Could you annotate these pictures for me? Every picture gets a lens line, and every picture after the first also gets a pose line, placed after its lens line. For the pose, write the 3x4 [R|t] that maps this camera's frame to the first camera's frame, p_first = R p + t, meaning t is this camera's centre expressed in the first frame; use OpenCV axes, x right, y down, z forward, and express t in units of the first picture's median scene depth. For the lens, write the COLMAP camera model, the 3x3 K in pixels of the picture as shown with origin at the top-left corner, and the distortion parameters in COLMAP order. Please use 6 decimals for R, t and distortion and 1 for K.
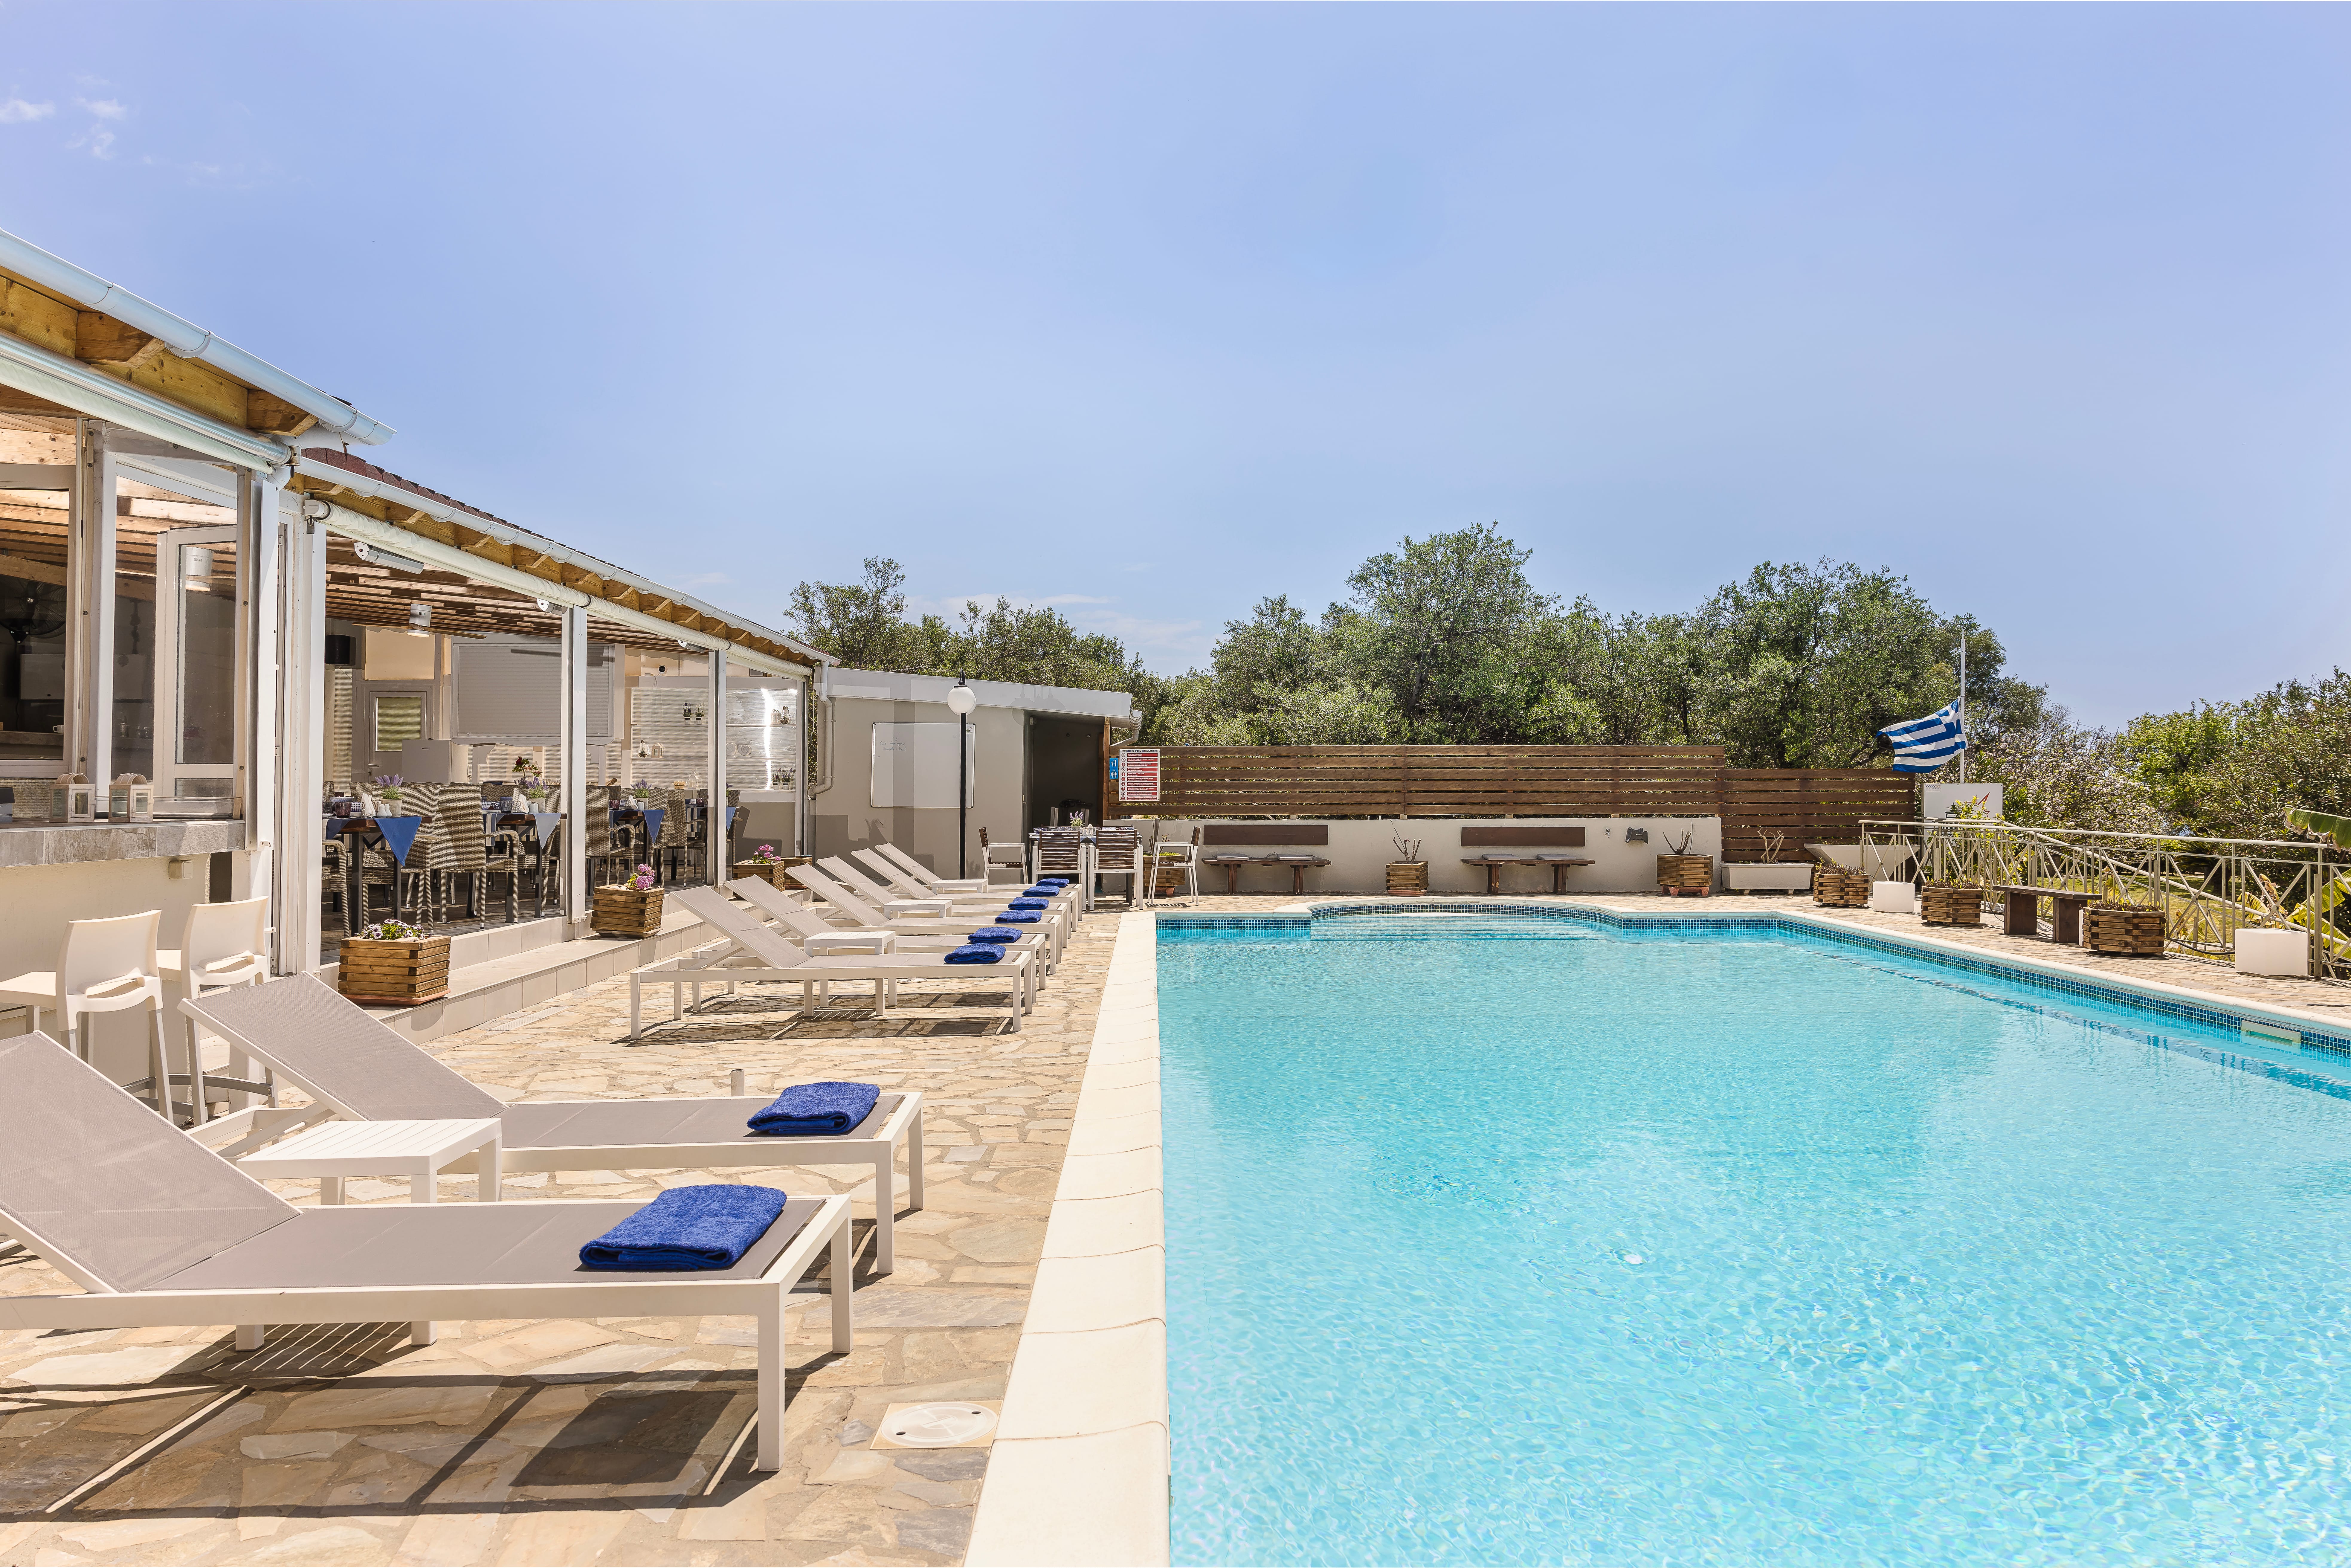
lens RADIAL K [[1634.6, 0, 1142.7], [0, 1634.6, 784.9], [0, 0, 1]] dist [-0.000521, 0.004046]
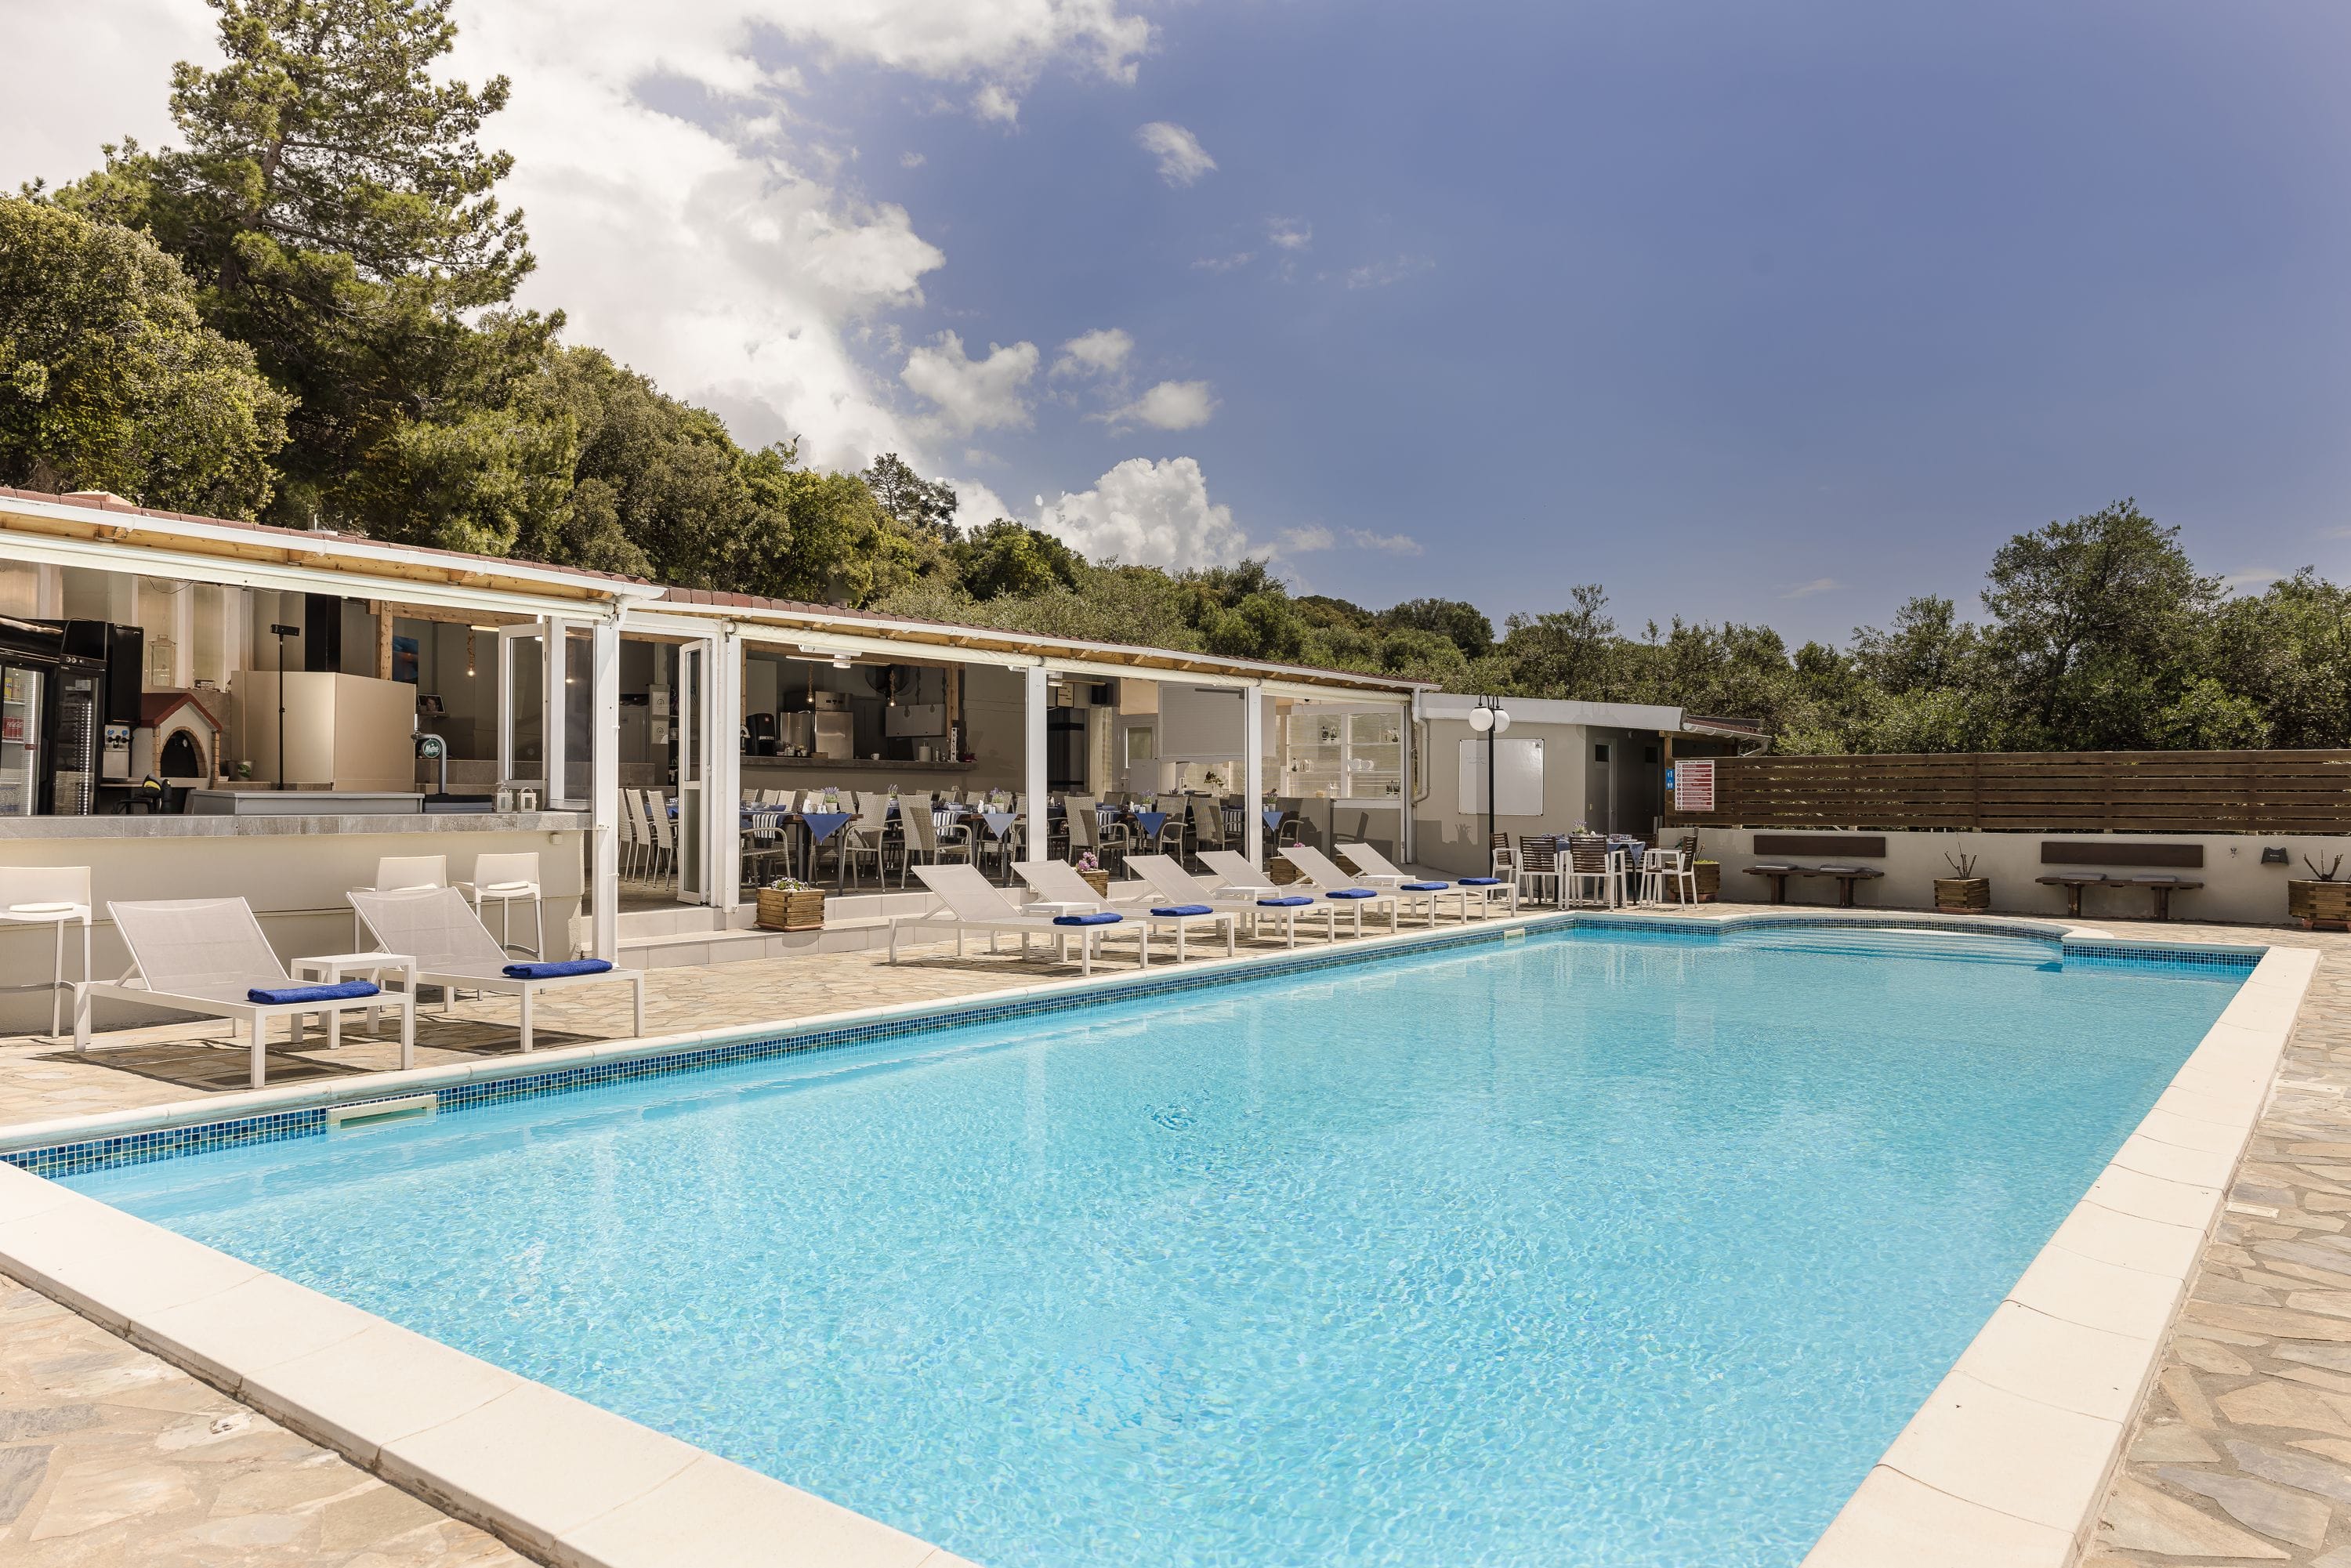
lens RADIAL K [[1590.2, 0, 1175.5], [0, 1590.2, 784.0], [0, 0, 1]] dist [0.030883, 0.000120]
pose [[0.793798, -0.001232, -0.608180, 0.355227], [-0.002402, 0.999984, -0.005161, -0.000933], [0.608177, 0.005558, 0.793782, -0.003532]]
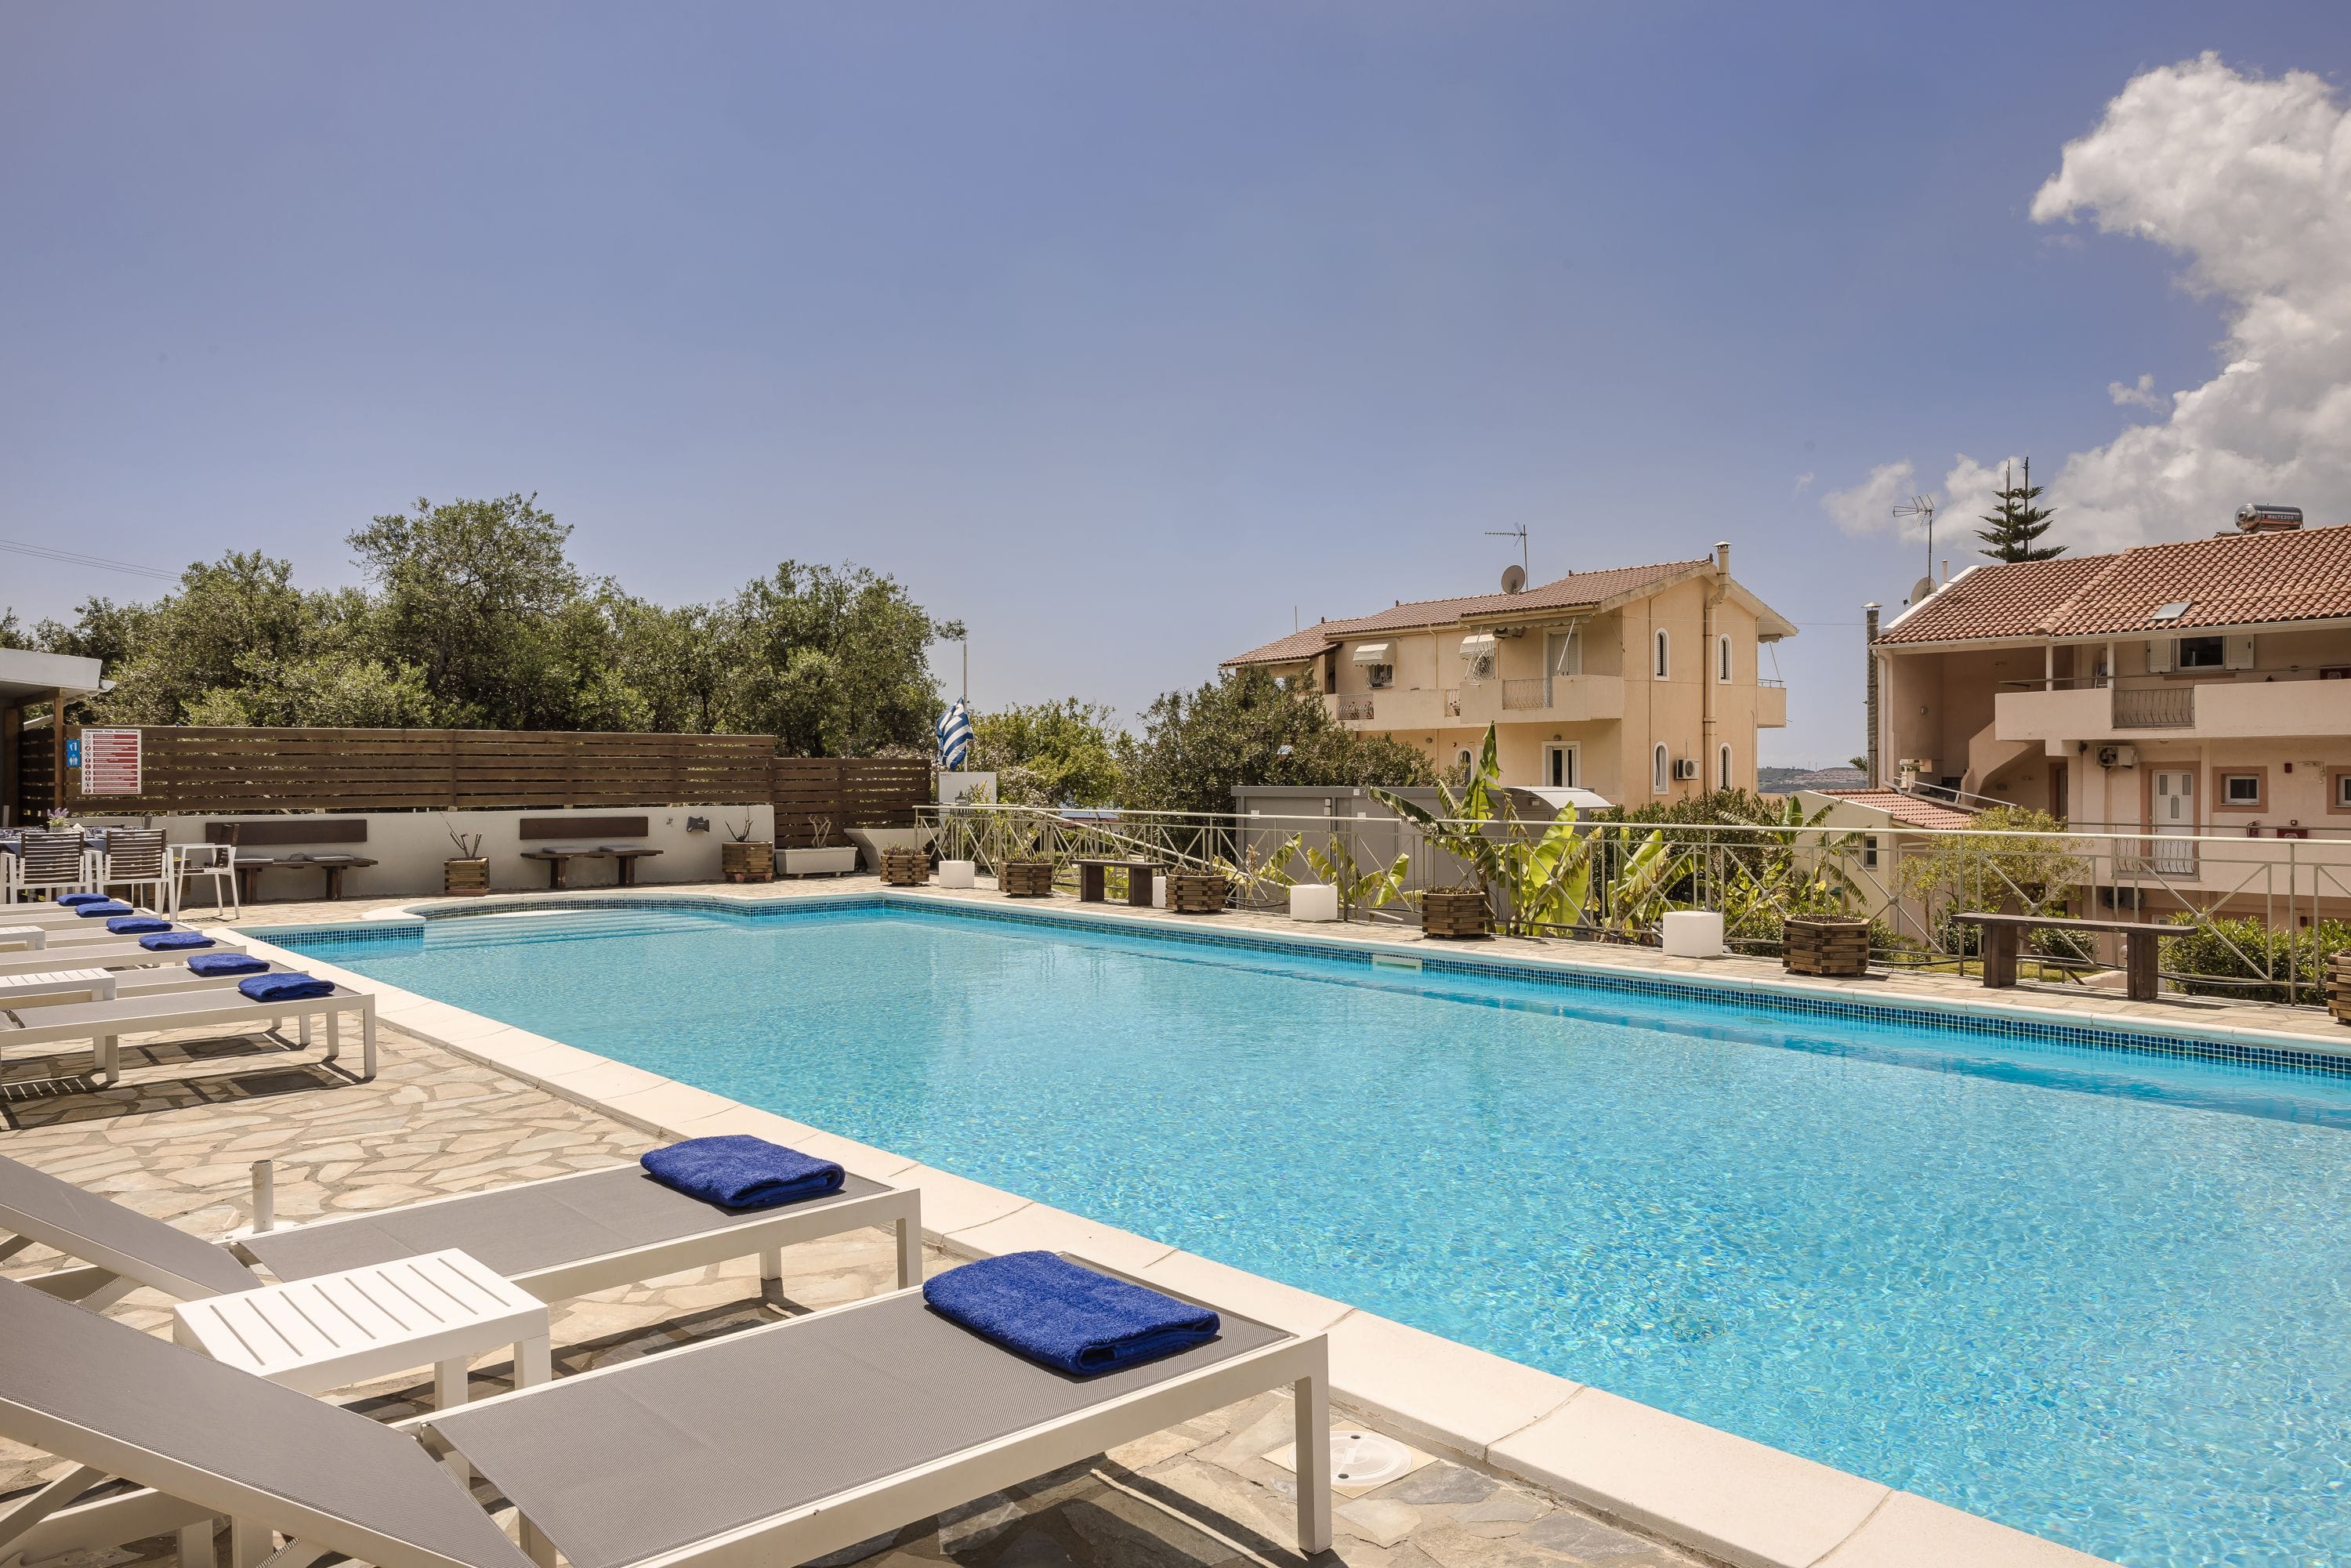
lens RADIAL K [[1634.6, 0, 1142.7], [0, 1634.6, 784.9], [0, 0, 1]] dist [-0.000521, 0.004046]
pose [[0.758758, -0.004907, 0.651354, -0.141728], [0.000736, 0.999977, 0.006676, 0.000381], [-0.651372, -0.004586, 0.758744, 0.063378]]
